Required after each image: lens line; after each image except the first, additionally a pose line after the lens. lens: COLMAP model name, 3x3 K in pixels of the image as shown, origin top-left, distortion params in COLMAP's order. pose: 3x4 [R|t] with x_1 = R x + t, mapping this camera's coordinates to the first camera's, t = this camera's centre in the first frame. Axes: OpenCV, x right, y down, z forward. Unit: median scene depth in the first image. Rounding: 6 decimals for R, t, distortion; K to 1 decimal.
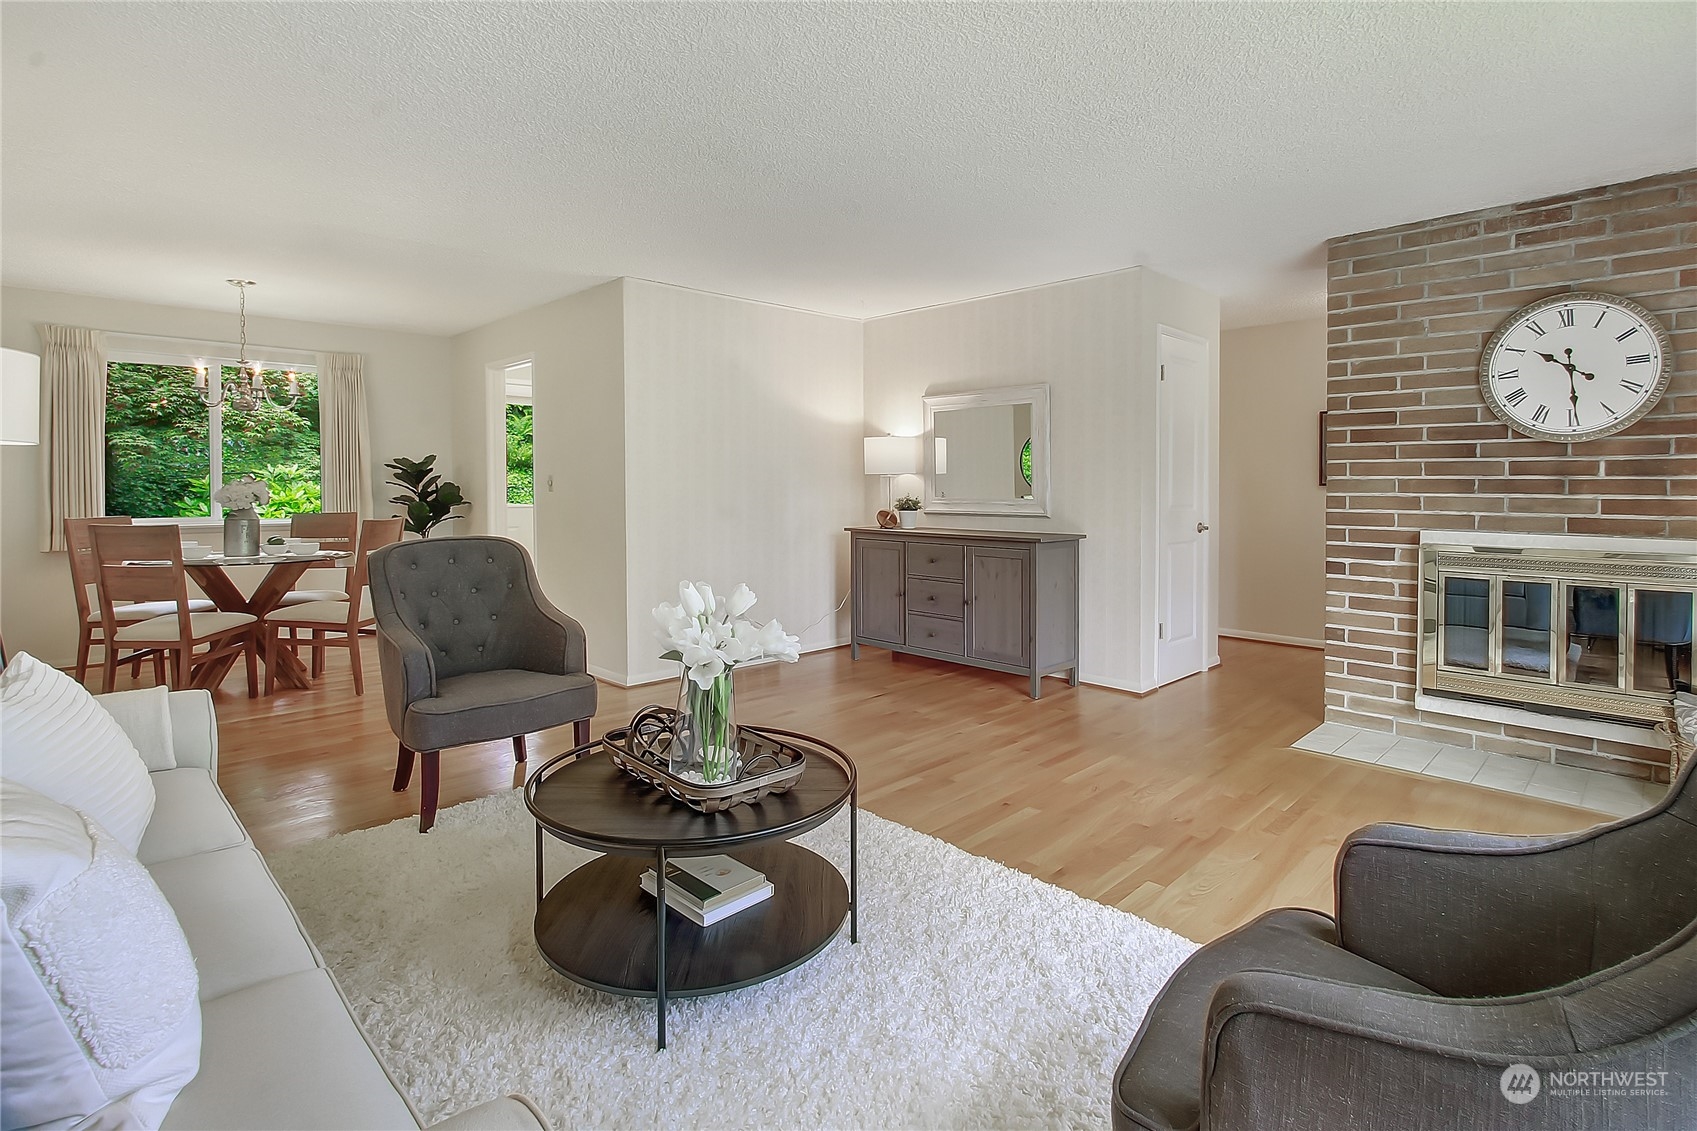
lens RADIAL K [[807.2, 0, 851.0], [0, 807.2, 509.4], [0, 0, 1]] dist [-0.015502, 0.000281]
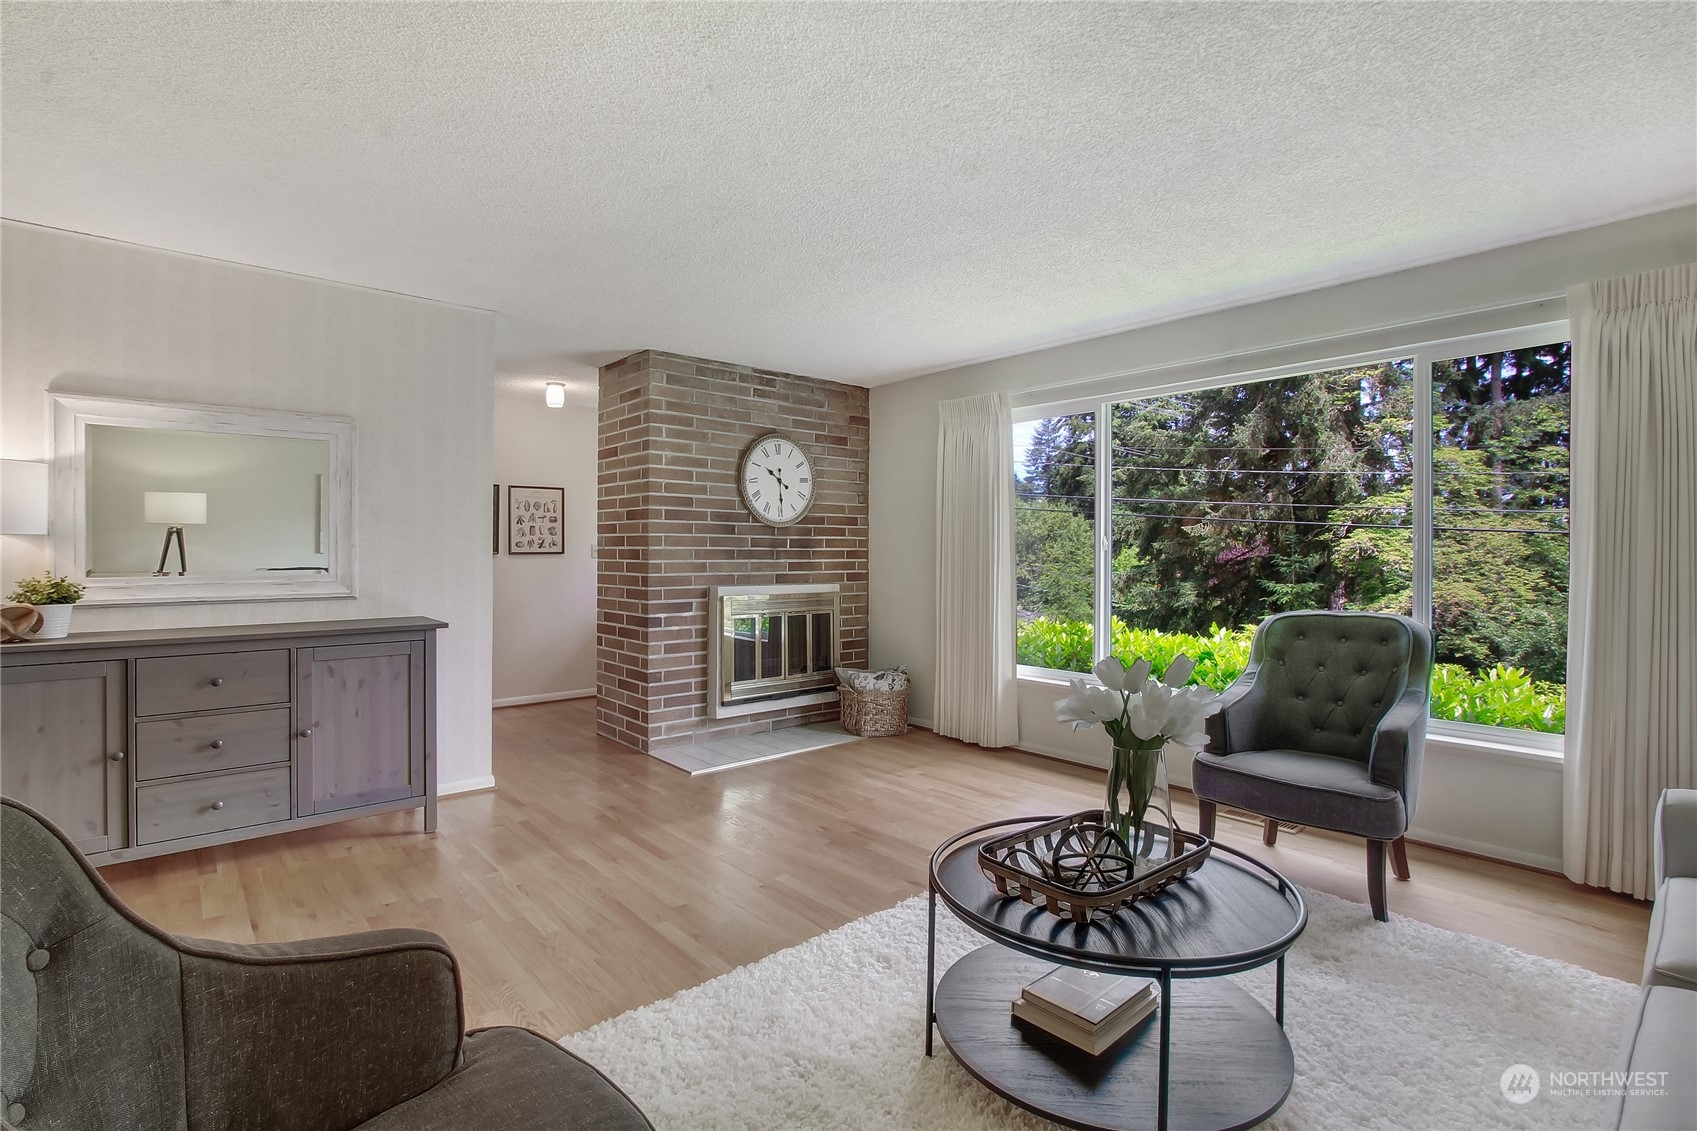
lens RADIAL K [[807.2, 0, 844.5], [0, 807.2, 554.1], [0, 0, 1]] dist [-0.015502, 0.000281]
pose [[0.062734, -0.006383, 0.998010, -0.654353], [0.026958, 0.999626, 0.004699, -0.030965], [-0.997666, 0.026610, 0.062882, 0.706409]]
